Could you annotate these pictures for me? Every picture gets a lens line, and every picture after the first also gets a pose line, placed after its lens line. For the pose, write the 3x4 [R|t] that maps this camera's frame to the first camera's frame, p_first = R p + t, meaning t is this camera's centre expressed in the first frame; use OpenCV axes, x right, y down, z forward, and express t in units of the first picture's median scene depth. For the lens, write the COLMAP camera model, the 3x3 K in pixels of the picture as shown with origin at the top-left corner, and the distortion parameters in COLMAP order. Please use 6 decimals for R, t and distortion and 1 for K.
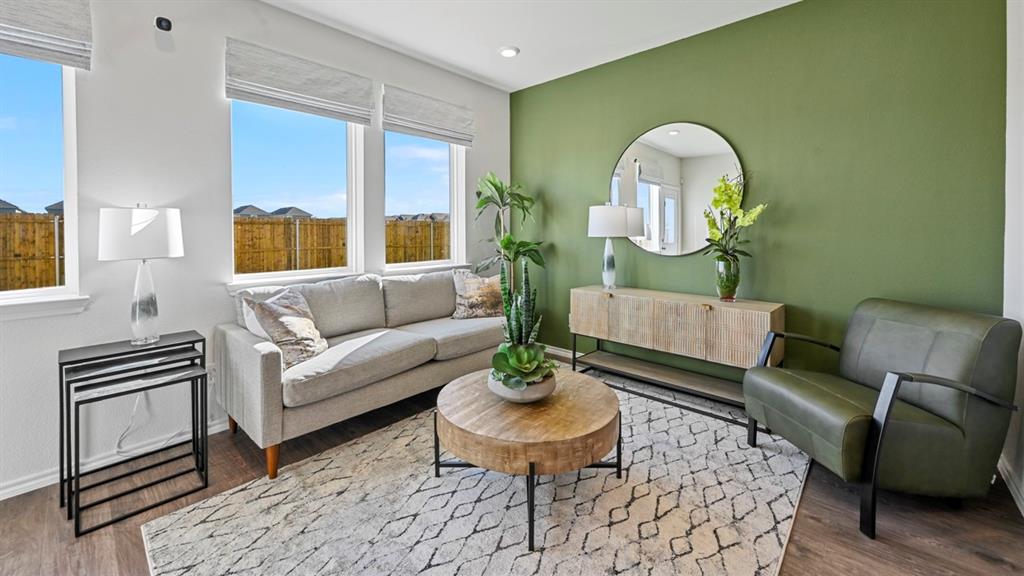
lens RADIAL K [[404.1, 0, 510.6], [0, 404.1, 235.7], [0, 0, 1]] dist [-0.000425, 0.000261]
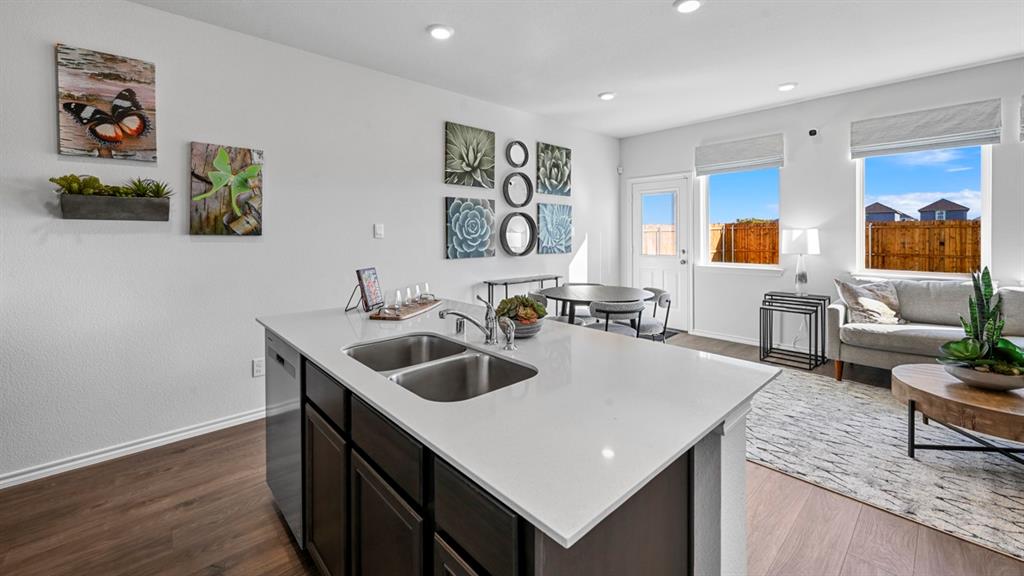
lens RADIAL K [[404.1, 0, 510.6], [0, 404.1, 235.7], [0, 0, 1]] dist [-0.000425, 0.000261]
pose [[-0.086812, 0.008032, -0.996192, 0.941766], [-0.007830, 0.999931, 0.008744, -0.031131], [0.996194, 0.008560, -0.086743, -0.209277]]
